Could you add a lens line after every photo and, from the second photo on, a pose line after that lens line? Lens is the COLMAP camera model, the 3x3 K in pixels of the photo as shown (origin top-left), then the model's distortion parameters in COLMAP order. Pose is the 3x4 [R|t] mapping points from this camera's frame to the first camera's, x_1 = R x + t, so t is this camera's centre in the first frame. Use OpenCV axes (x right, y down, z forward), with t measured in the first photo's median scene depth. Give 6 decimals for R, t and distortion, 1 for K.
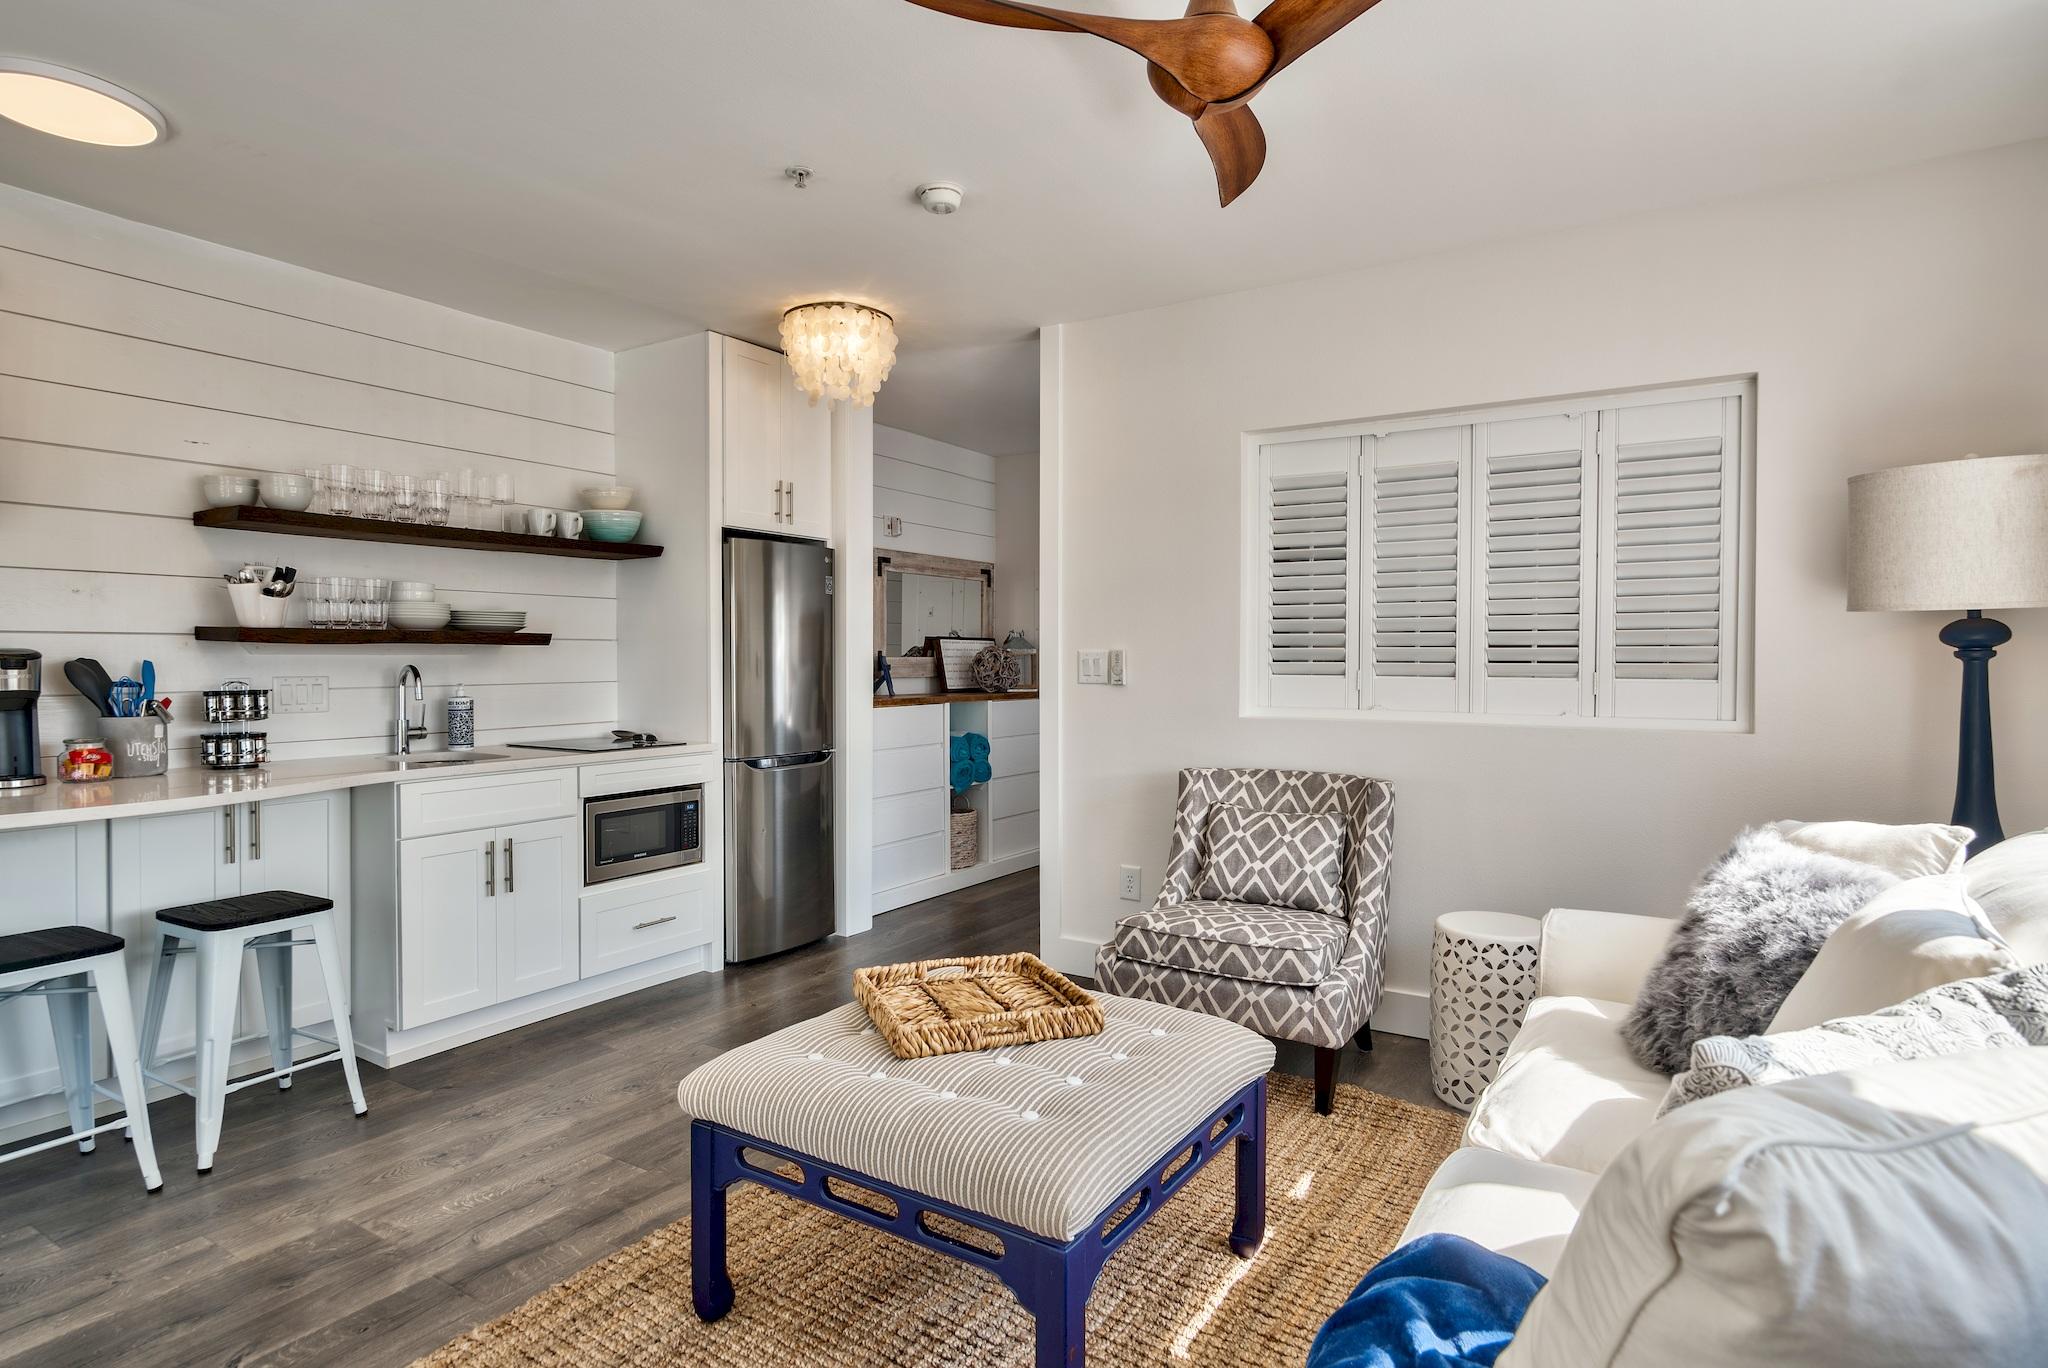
lens RADIAL K [[1077.7, 0, 1034.4], [0, 1077.7, 682.7], [0, 0, 1]] dist [-0.001829, 0.000493]
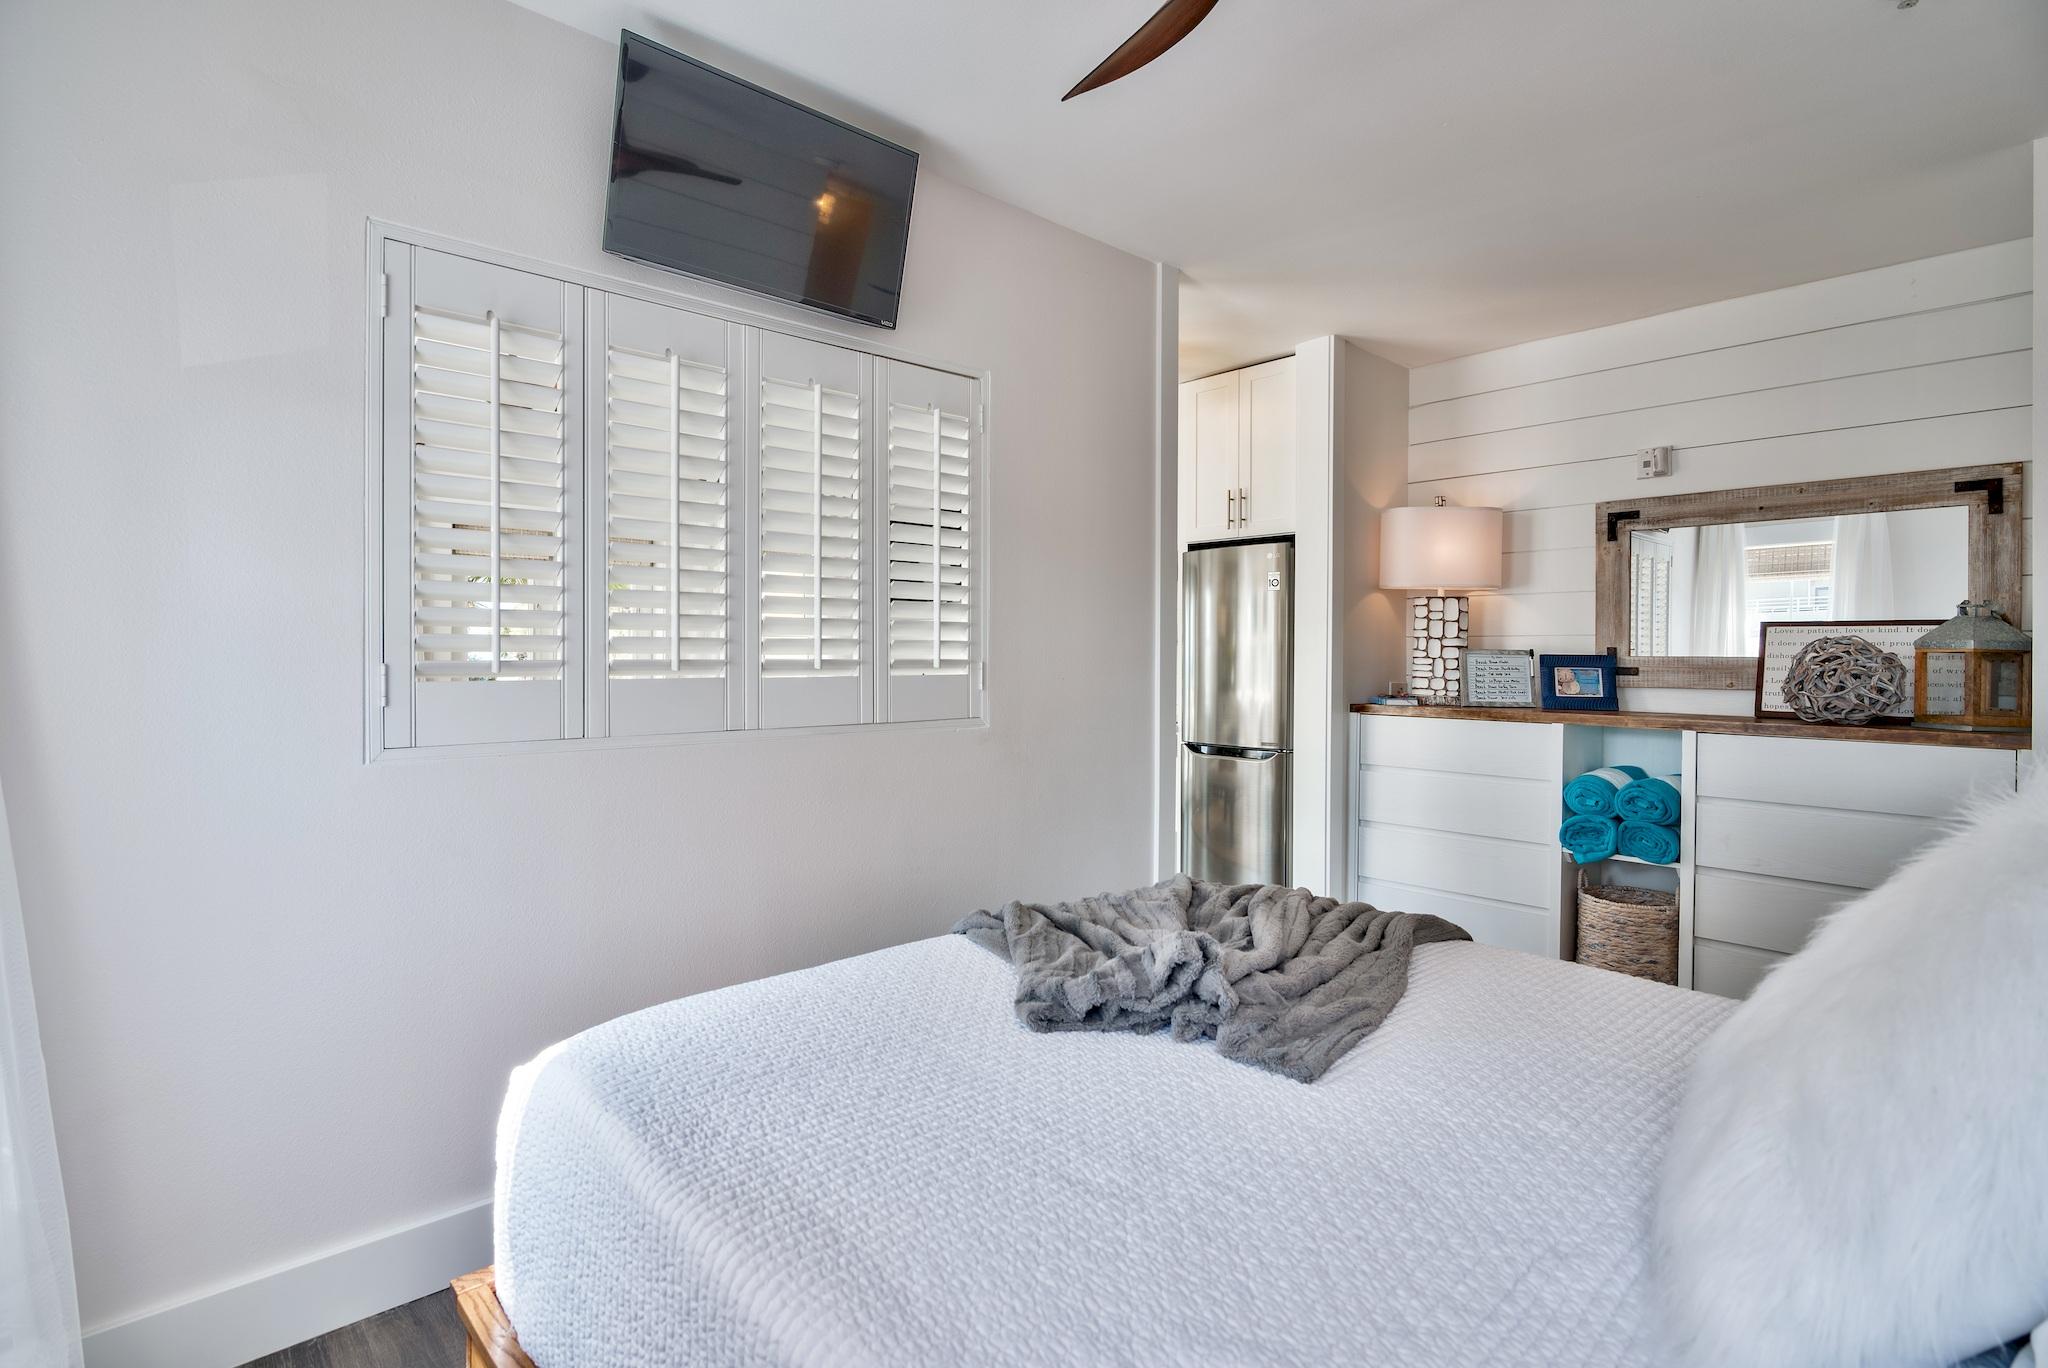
lens RADIAL K [[1007.3, 0, 1020.8], [0, 1007.3, 647.4], [0, 0, 1]] dist [-0.000721, -0.000295]
pose [[-0.262405, -0.002880, -0.964954, 1.130632], [-0.024730, 0.999687, 0.003741, -0.042324], [0.964641, 0.024845, -0.262394, 1.532430]]
